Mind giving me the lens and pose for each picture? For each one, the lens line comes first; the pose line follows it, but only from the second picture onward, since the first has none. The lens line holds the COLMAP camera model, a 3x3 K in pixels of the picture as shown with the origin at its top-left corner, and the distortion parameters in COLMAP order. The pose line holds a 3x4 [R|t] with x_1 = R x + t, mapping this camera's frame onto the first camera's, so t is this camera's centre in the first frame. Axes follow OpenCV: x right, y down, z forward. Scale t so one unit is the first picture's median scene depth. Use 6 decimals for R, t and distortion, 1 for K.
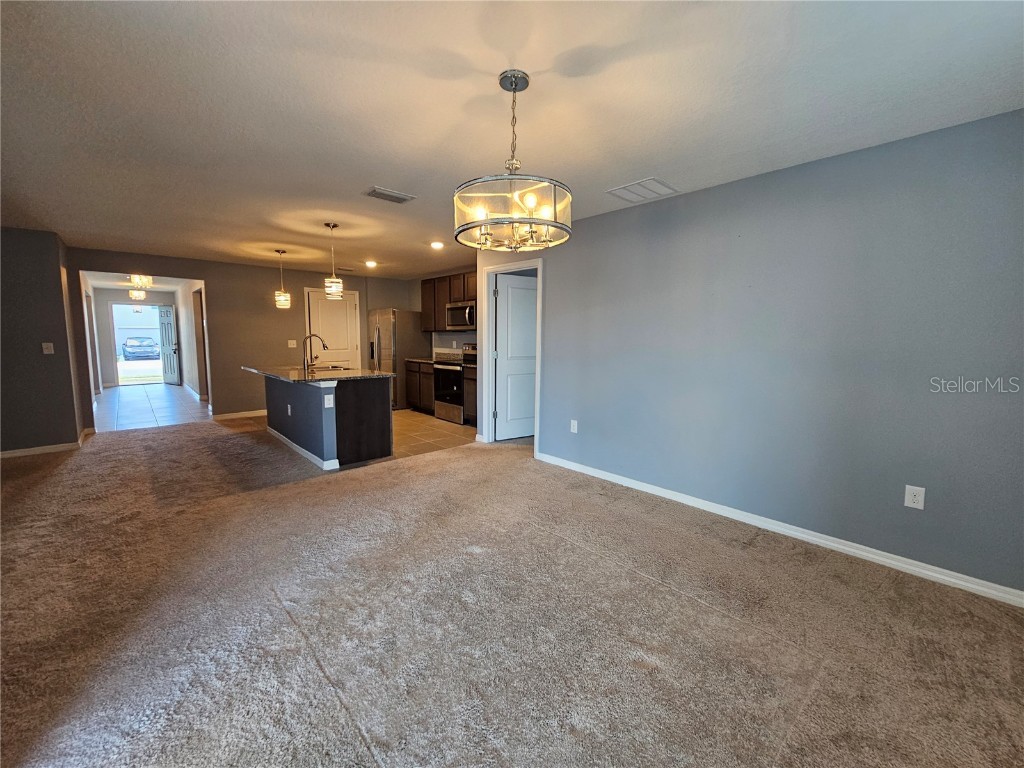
lens RADIAL K [[419.5, 0, 511.9], [0, 419.5, 377.8], [0, 0, 1]] dist [0.000239, 0.000042]
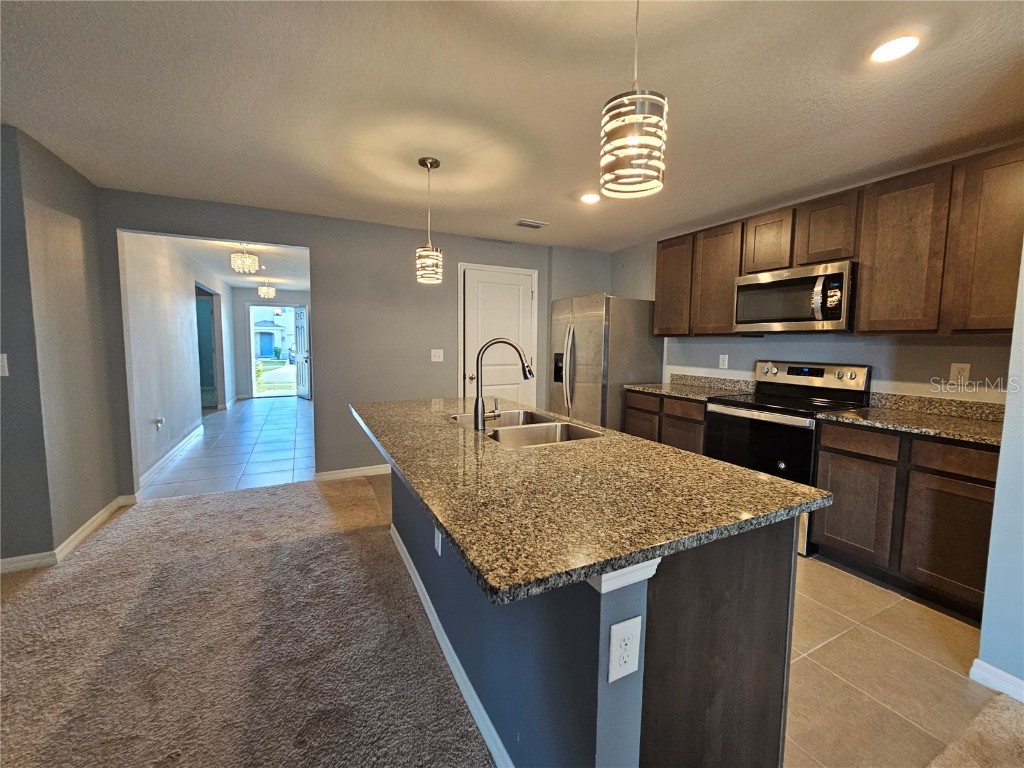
lens RADIAL K [[419.1, 0, 515.6], [0, 419.1, 376.9], [0, 0, 1]] dist [0.002189, -0.000036]
pose [[0.962280, 0.028199, -0.270596, -0.329647], [-0.033534, 0.999323, -0.015110, -0.058996], [0.269987, 0.023614, 0.962574, 0.590064]]
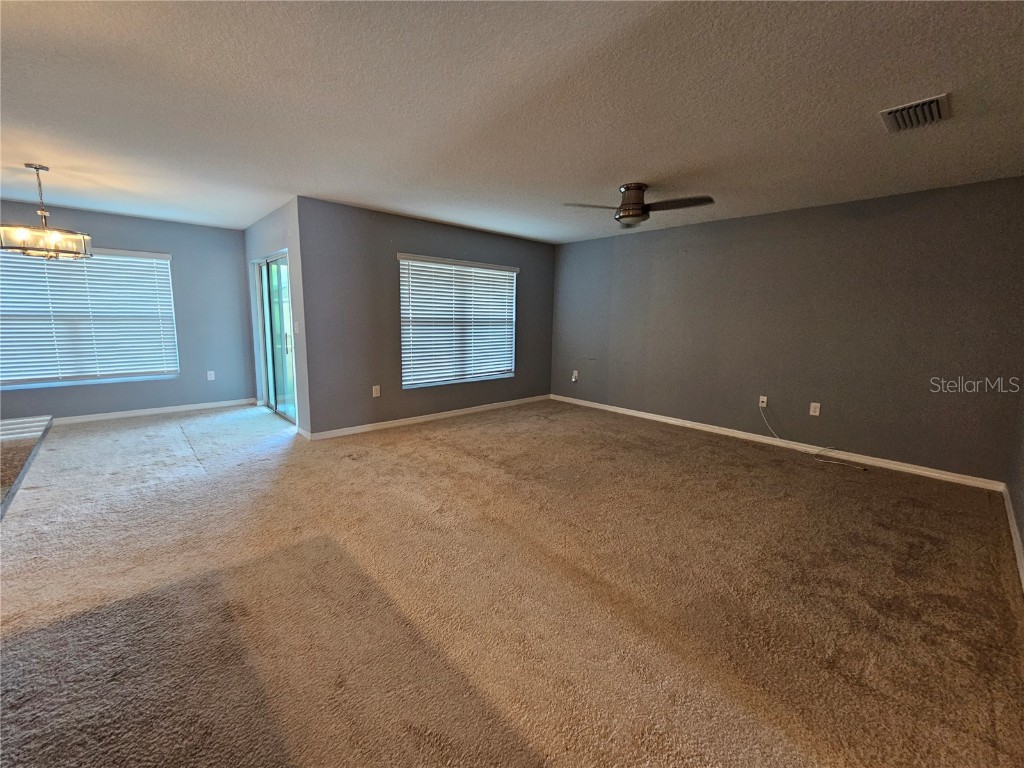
lens RADIAL K [[423.8, 0, 512.2], [0, 423.8, 374.2], [0, 0, 1]] dist [0.007762, 0.000275]
pose [[-0.999748, -0.021935, -0.004837, -0.687248], [-0.022458, 0.972167, 0.233211, -0.101879], [-0.000413, 0.233261, -0.972414, 0.997778]]
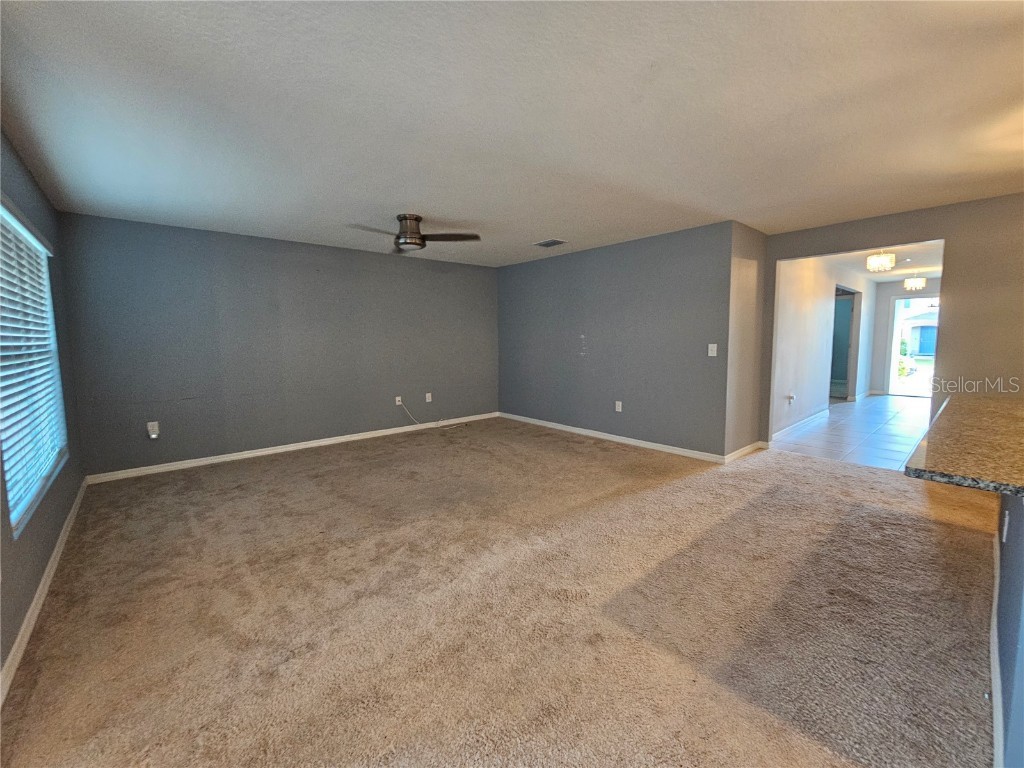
lens RADIAL K [[419.1, 0, 515.6], [0, 419.1, 376.9], [0, 0, 1]] dist [0.002189, -0.000036]
pose [[-0.021450, 0.086268, -0.996041, -0.139593], [-0.090623, 0.992001, 0.087870, -0.045787], [0.995654, 0.092149, -0.013461, 0.499258]]
